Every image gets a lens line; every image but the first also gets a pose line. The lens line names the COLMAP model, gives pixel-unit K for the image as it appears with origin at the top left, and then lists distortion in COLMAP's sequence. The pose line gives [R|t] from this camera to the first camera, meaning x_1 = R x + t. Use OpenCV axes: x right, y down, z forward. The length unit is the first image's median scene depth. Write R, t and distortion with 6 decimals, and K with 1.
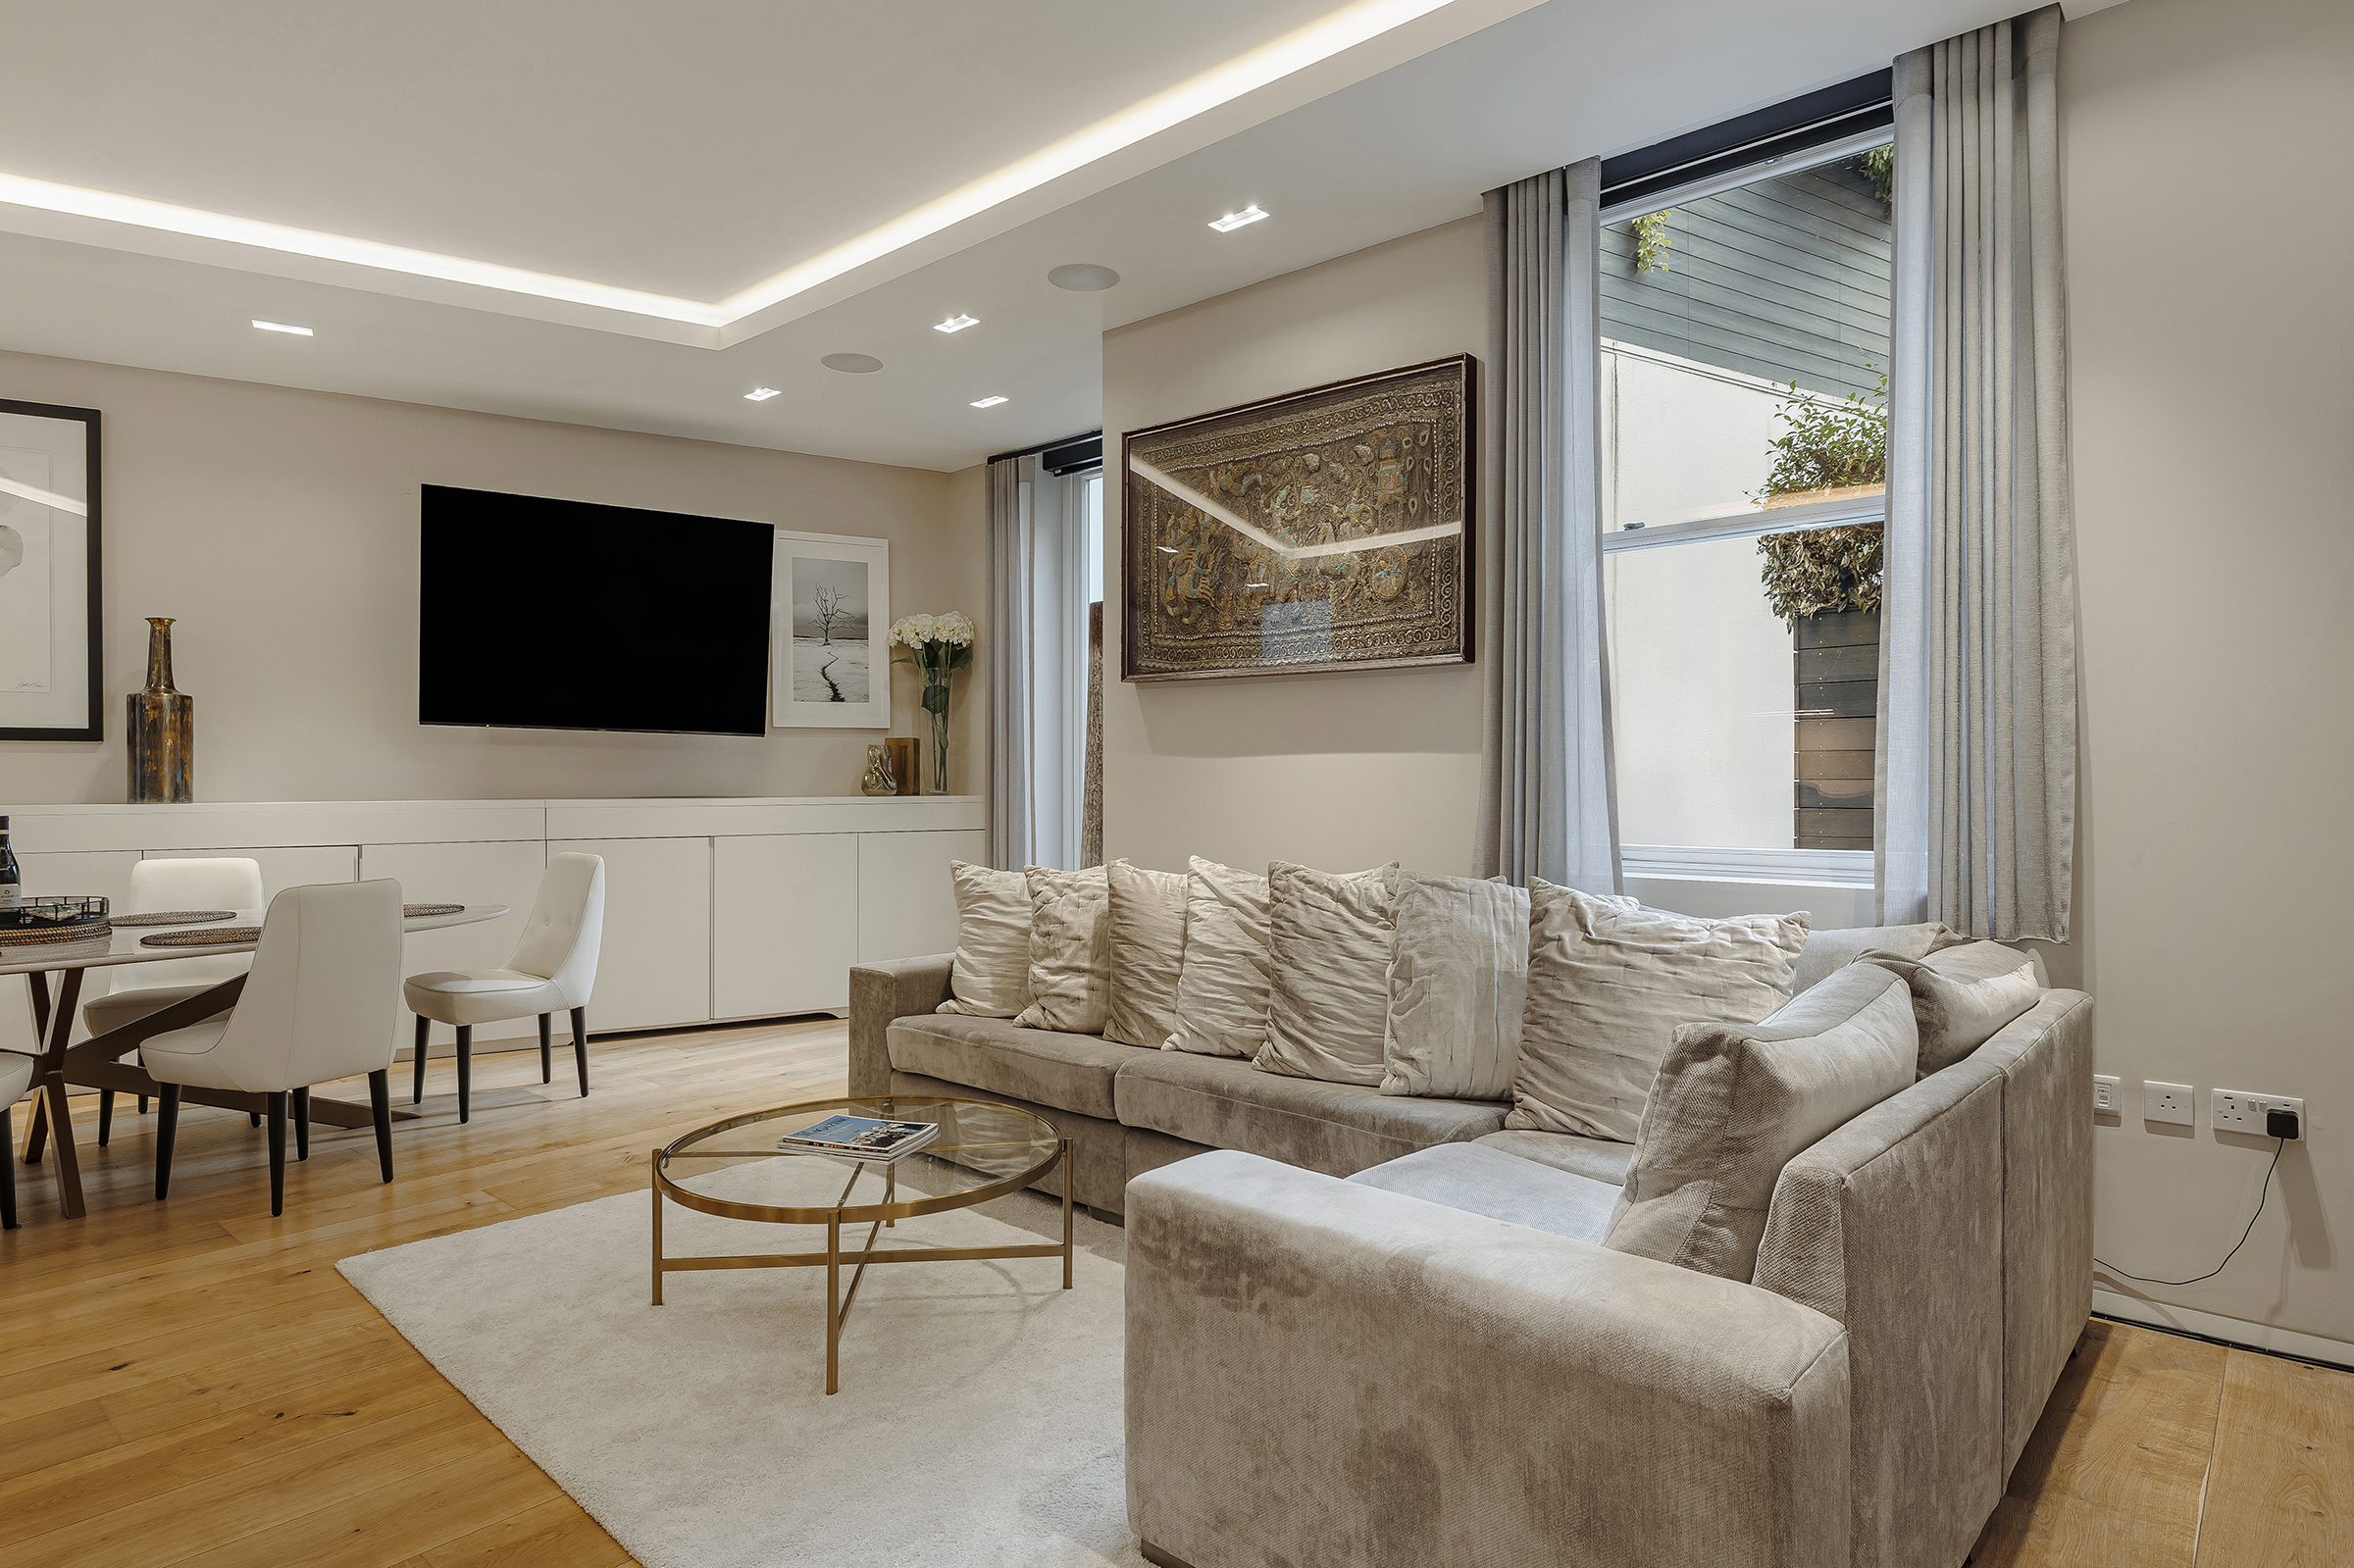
lens RADIAL K [[1242.4, 0, 1179.3], [0, 1242.4, 791.2], [0, 0, 1]] dist [0.010847, -0.011616]
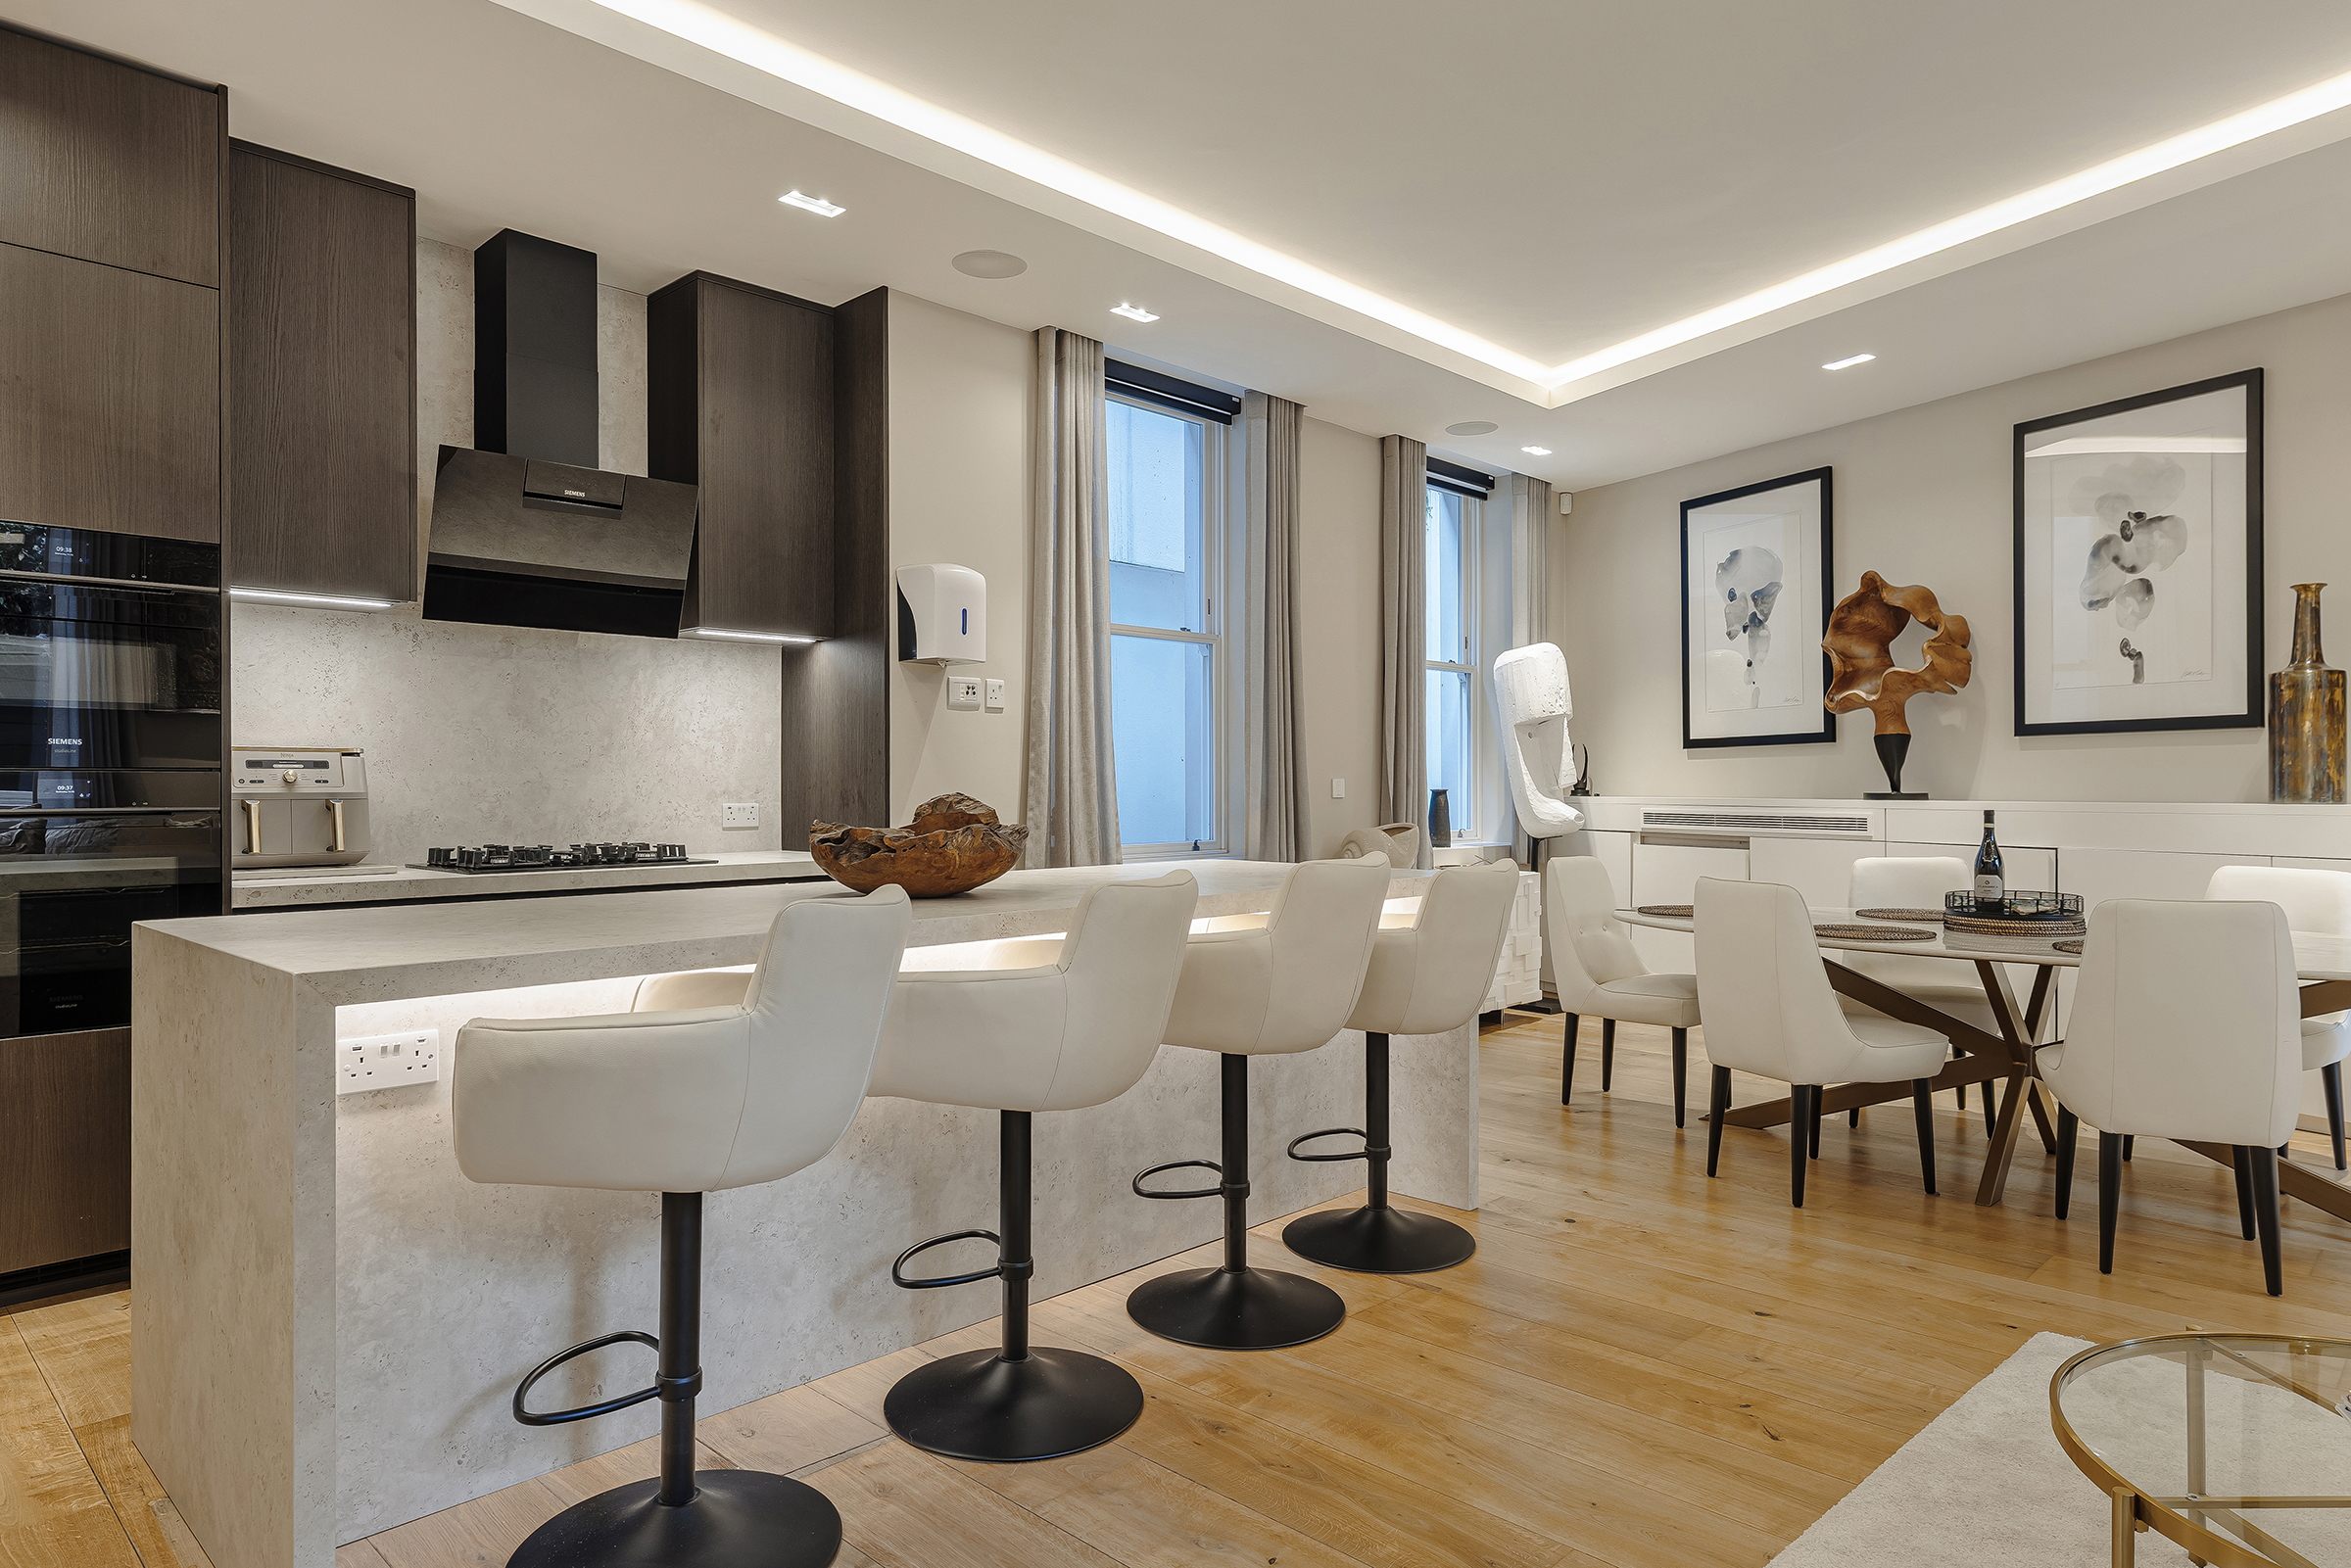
lens RADIAL K [[1385.7, 0, 1165.5], [0, 1385.7, 784.1], [0, 0, 1]] dist [0.005369, 0.002788]
pose [[-0.058219, 0.002853, -0.998300, 0.261894], [-0.003048, 0.999991, 0.003036, -0.002828], [0.998299, 0.003220, -0.058210, 0.363937]]
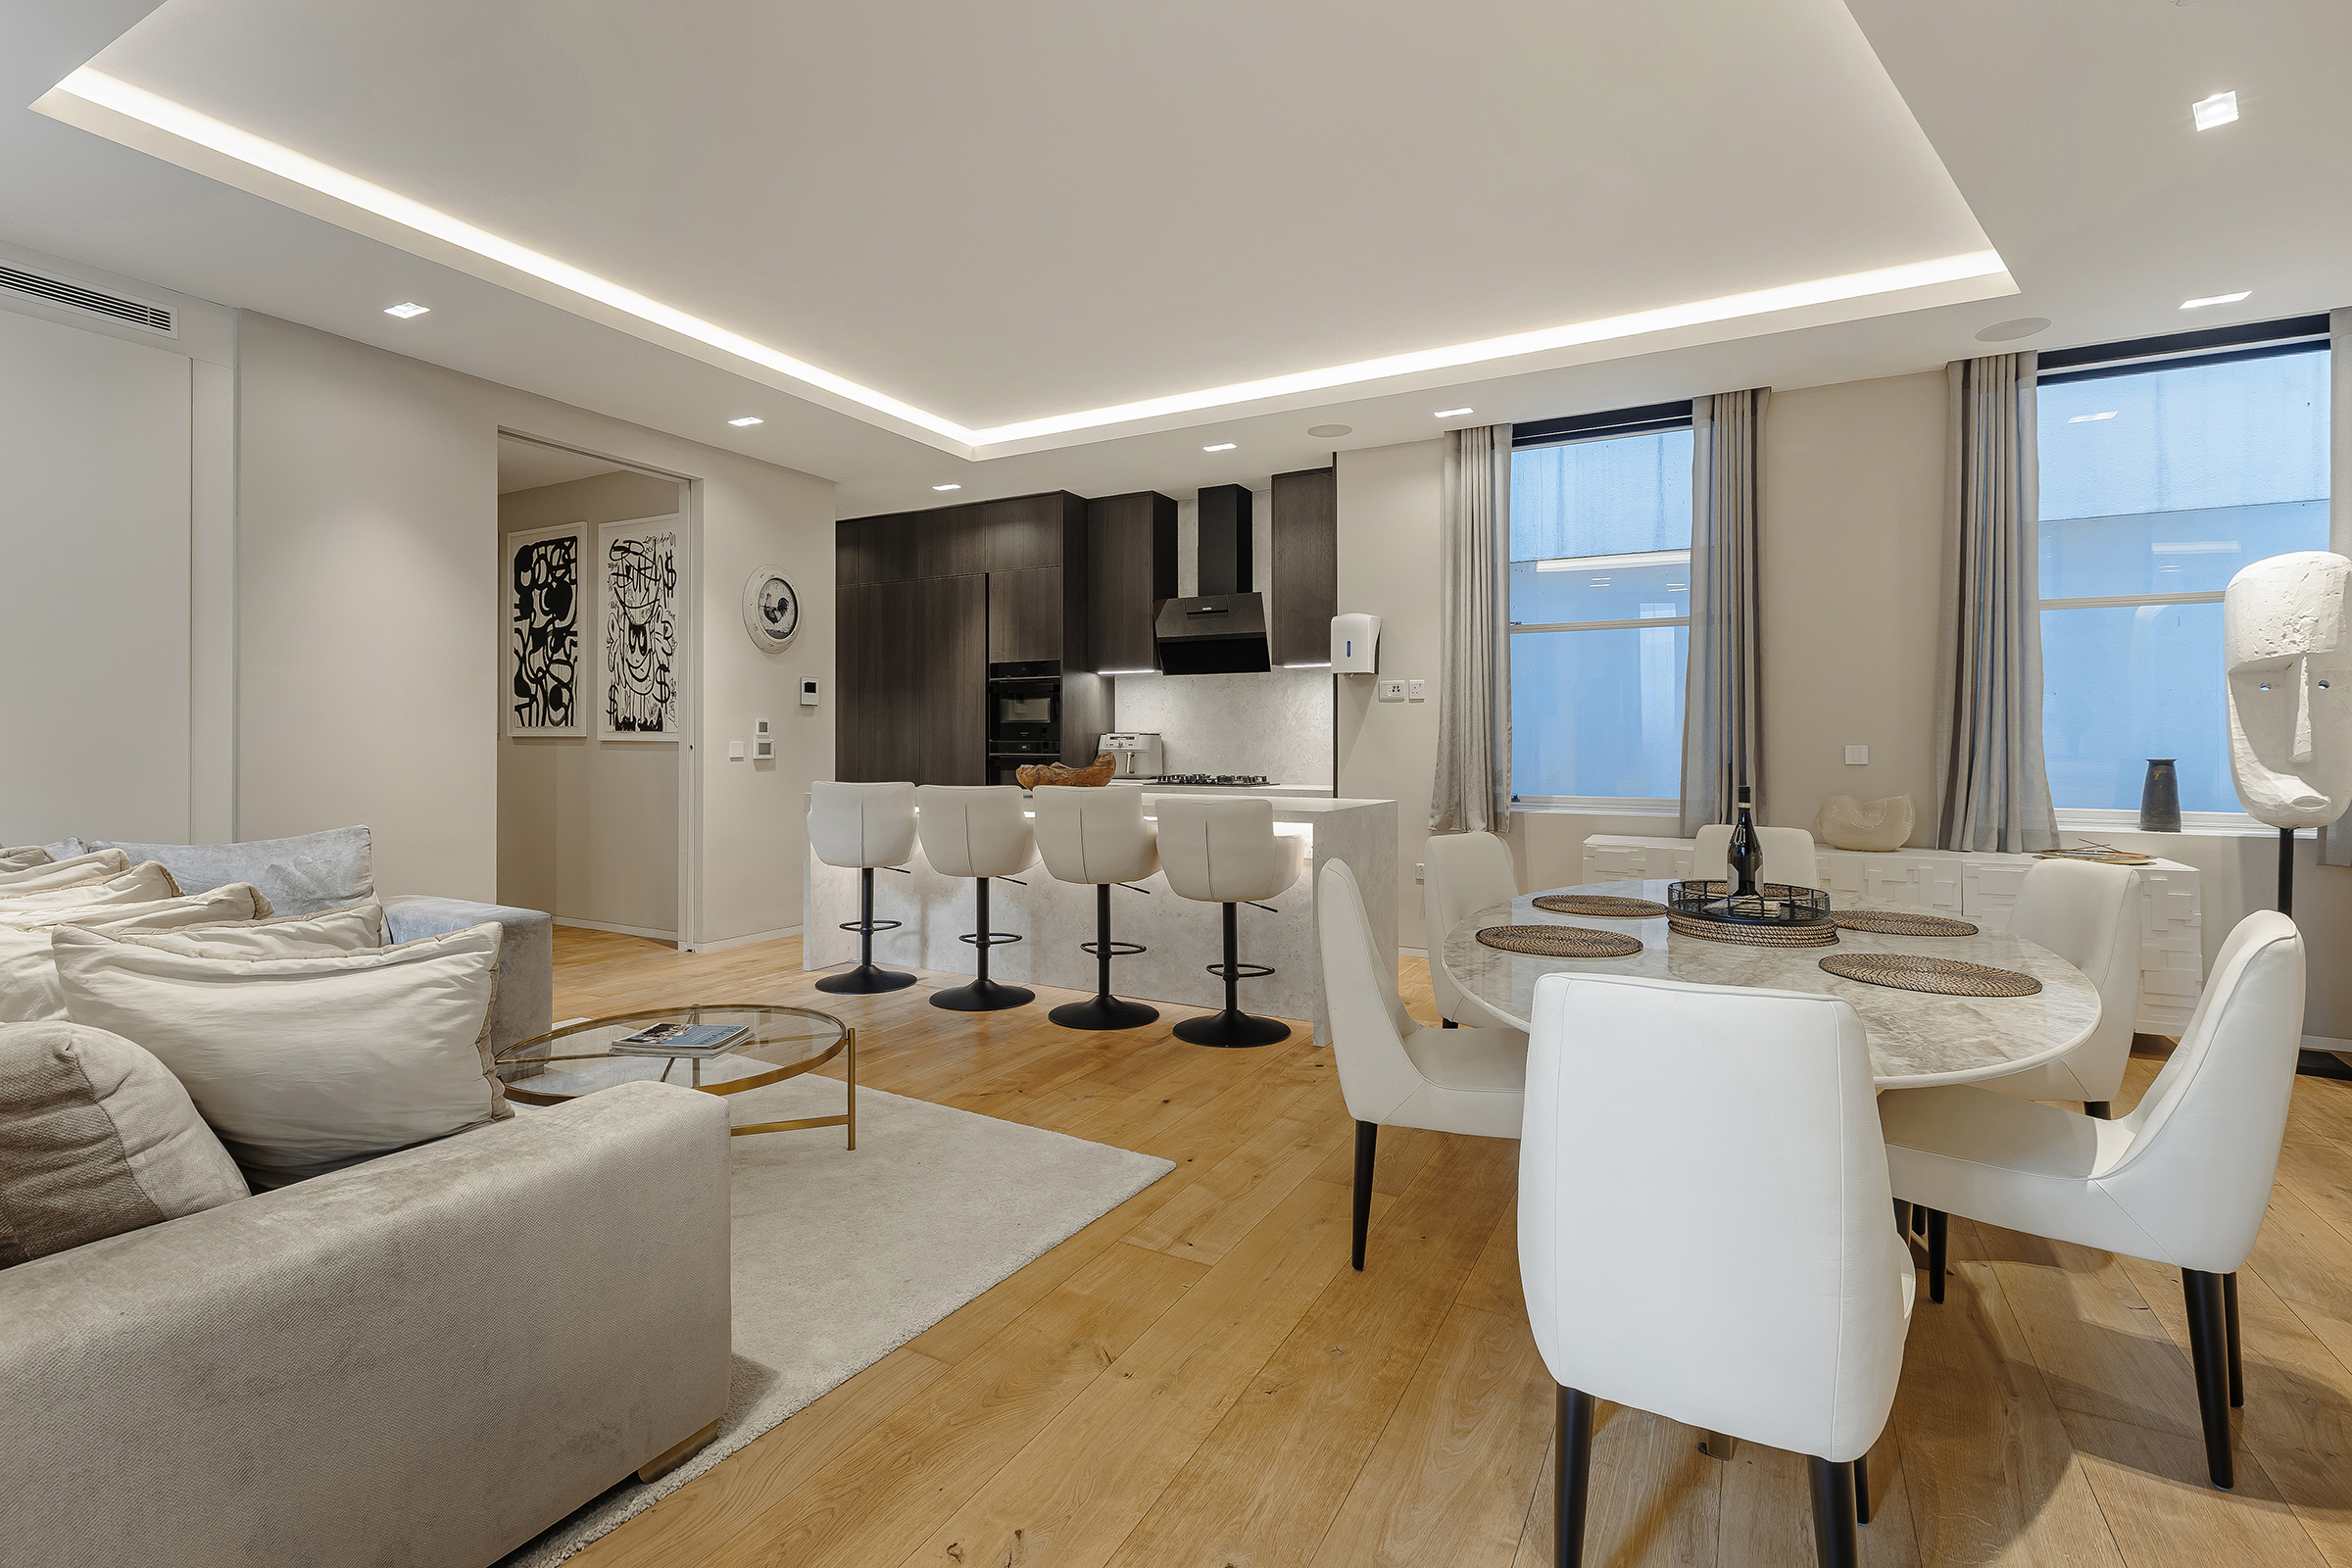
lens RADIAL K [[1090.0, 0, 1174.2], [0, 1090.0, 772.4], [0, 0, 1]] dist [0.002613, 0.004803]
pose [[-0.976982, 0.002040, -0.213310, -0.370012], [-0.003085, 0.999715, 0.023692, -0.001158], [0.213298, 0.023805, -0.976697, 1.586135]]
